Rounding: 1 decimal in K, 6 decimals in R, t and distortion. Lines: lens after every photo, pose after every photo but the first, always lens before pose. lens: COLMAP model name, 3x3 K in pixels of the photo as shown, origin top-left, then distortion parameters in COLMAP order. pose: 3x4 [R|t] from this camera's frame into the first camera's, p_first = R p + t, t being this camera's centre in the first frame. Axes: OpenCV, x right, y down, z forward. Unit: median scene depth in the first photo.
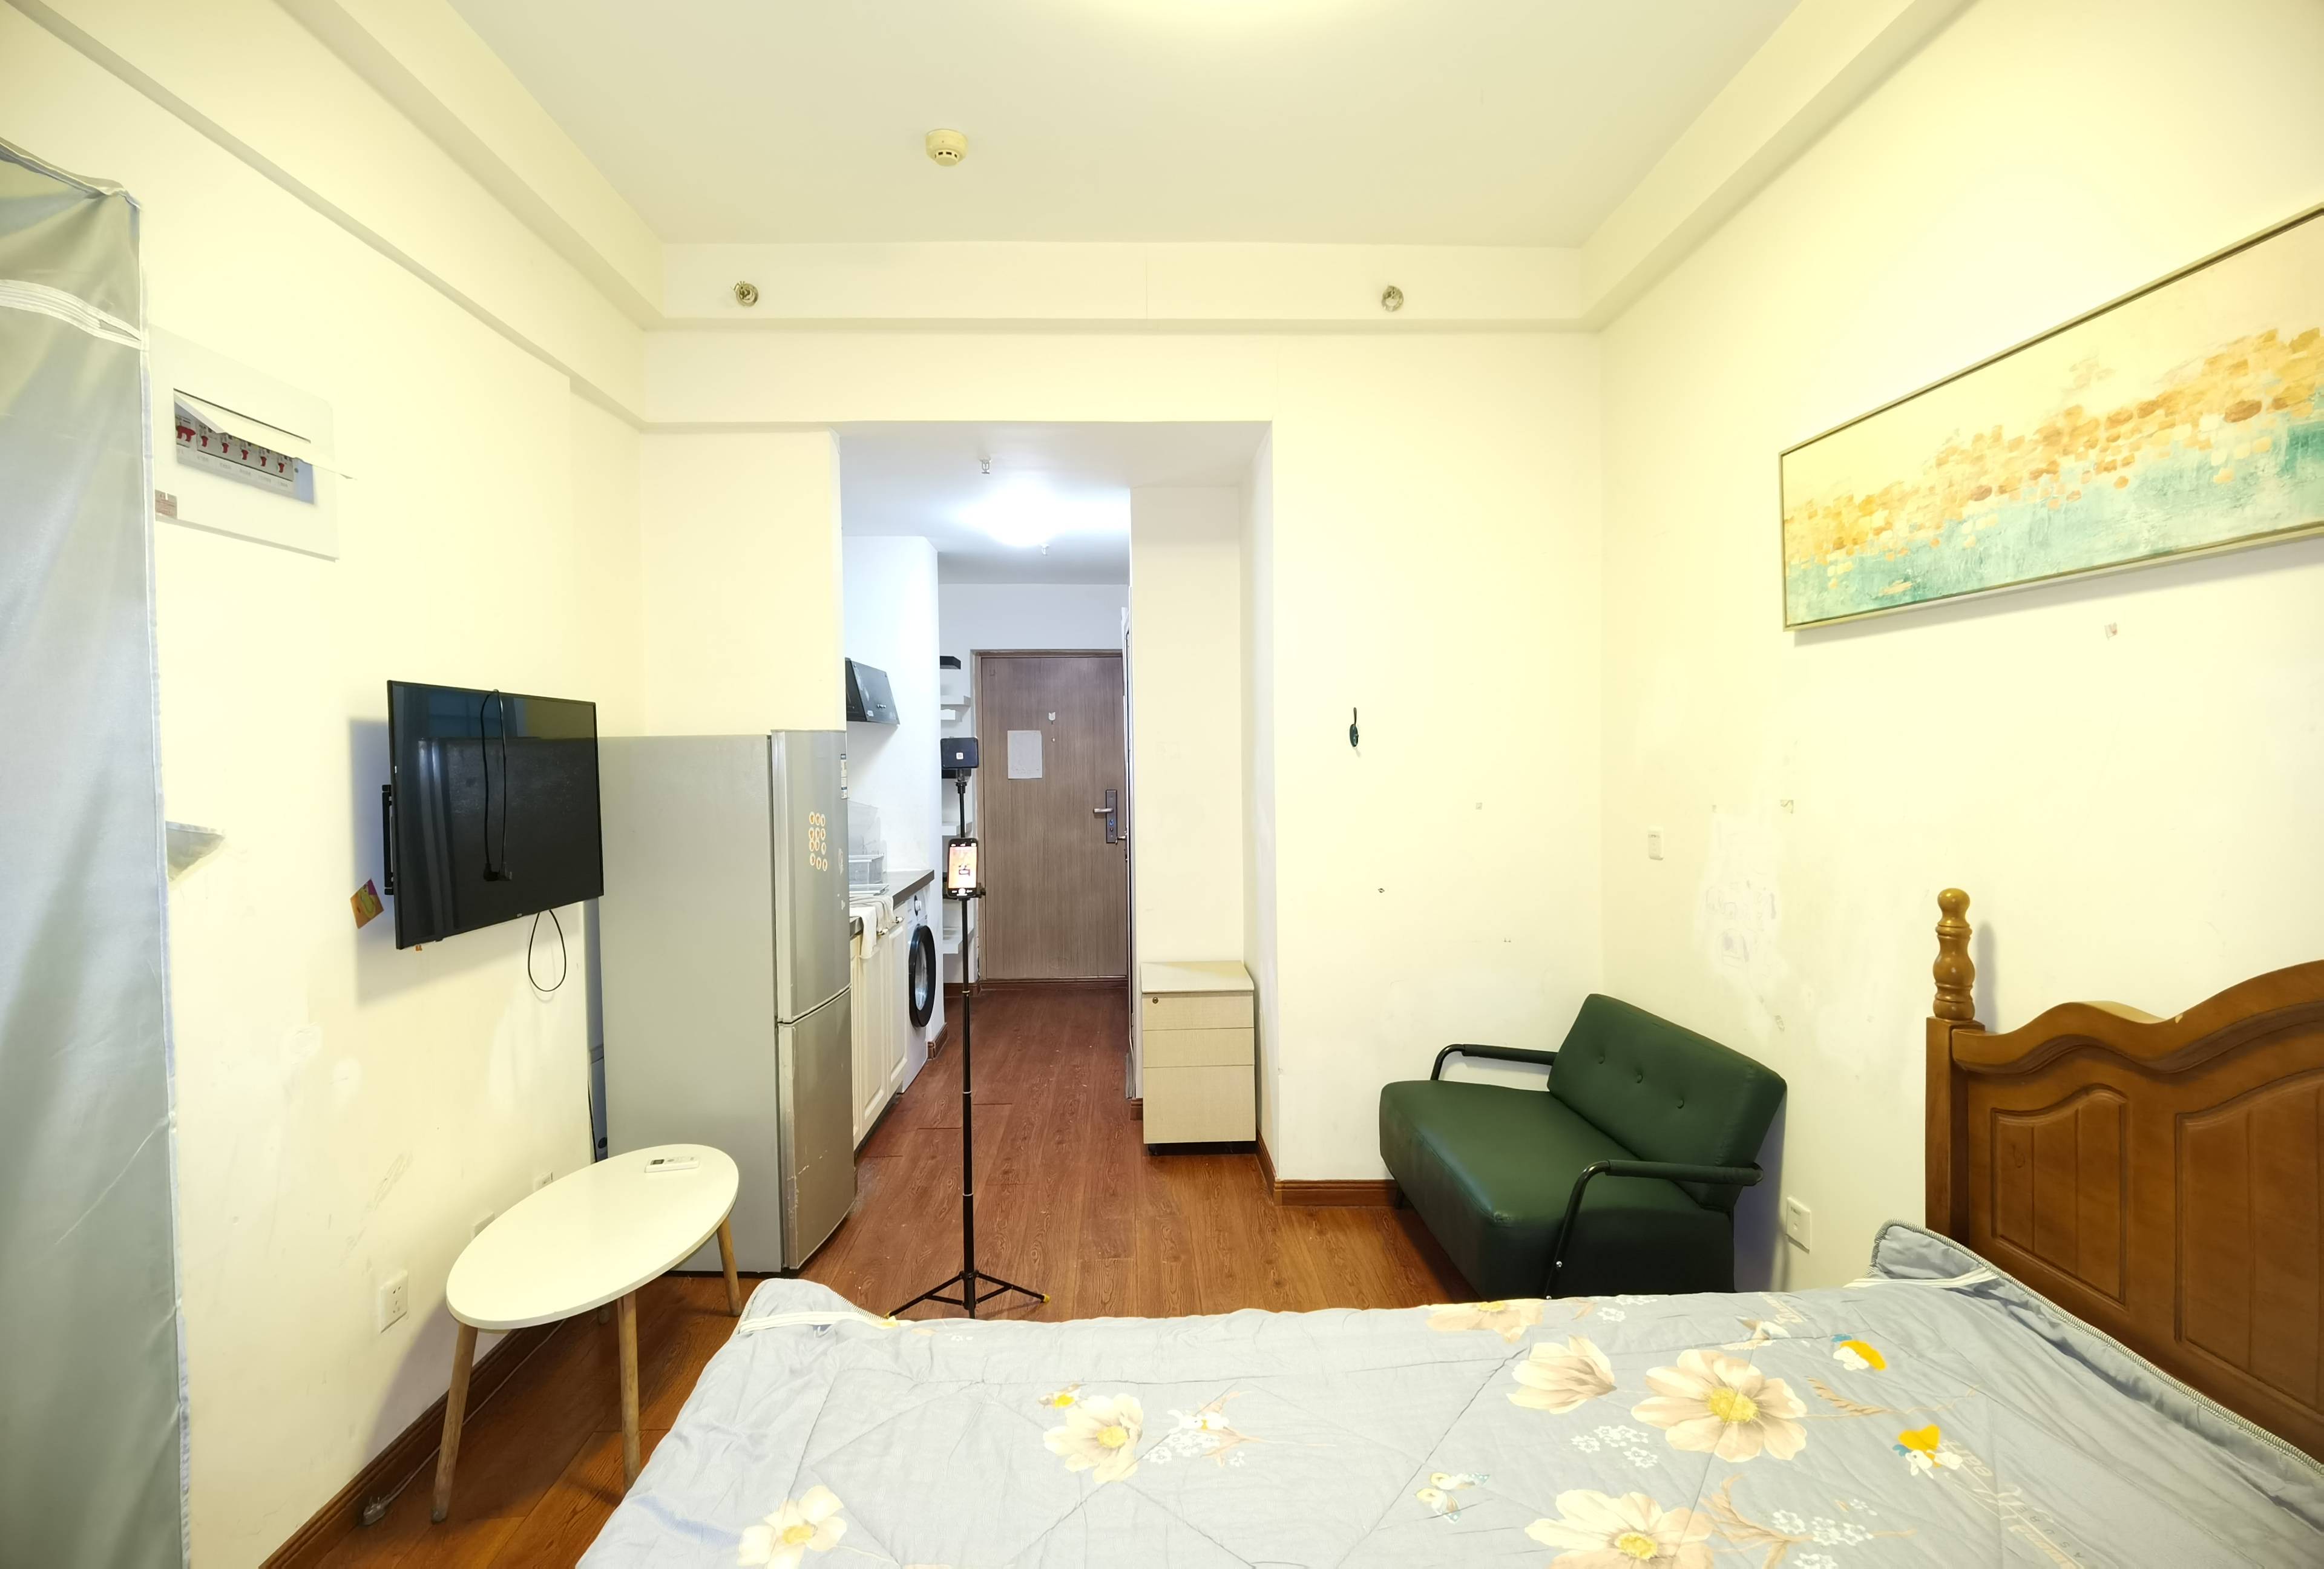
lens RADIAL K [[1201.2, 0, 1170.8], [0, 1201.2, 778.0], [0, 0, 1]] dist [0.023963, -0.001308]
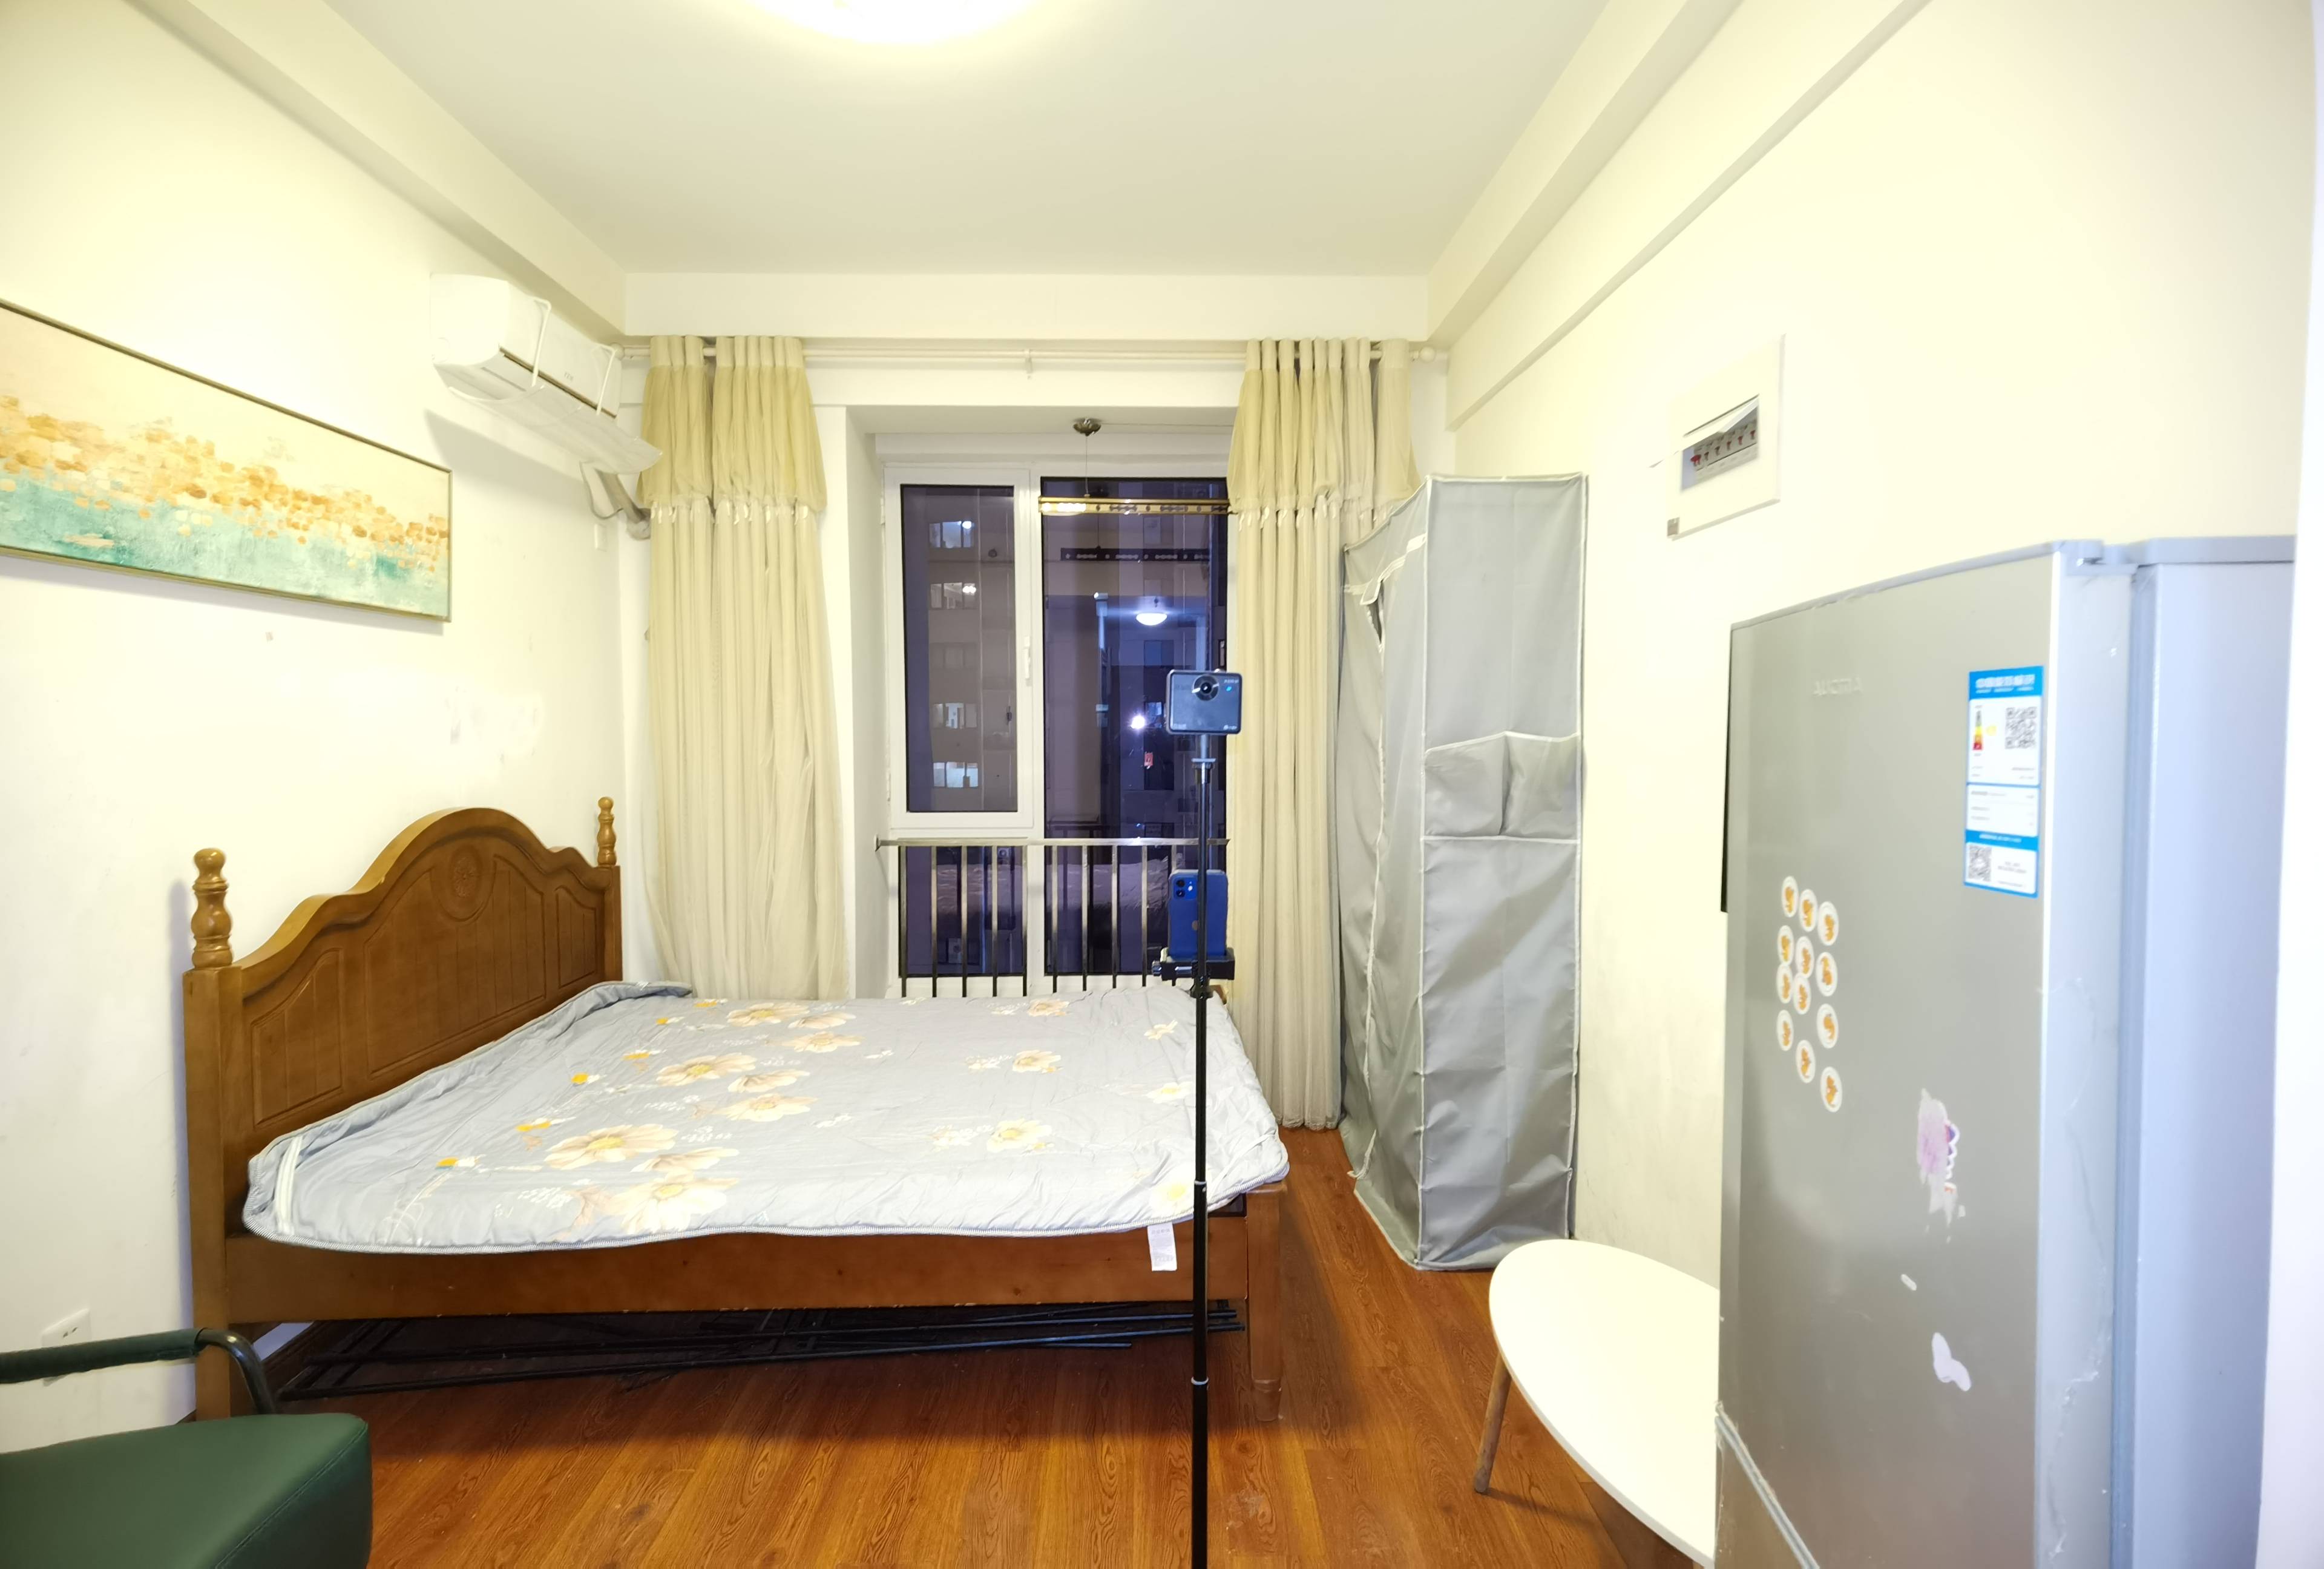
lens RADIAL K [[1201.2, 0, 1170.8], [0, 1201.2, 778.0], [0, 0, 1]] dist [0.023963, -0.001308]
pose [[-0.999893, 0.012218, 0.008030, -0.224560], [0.012683, 0.998072, 0.060749, -0.027146], [-0.007272, 0.060844, -0.998121, 2.036428]]
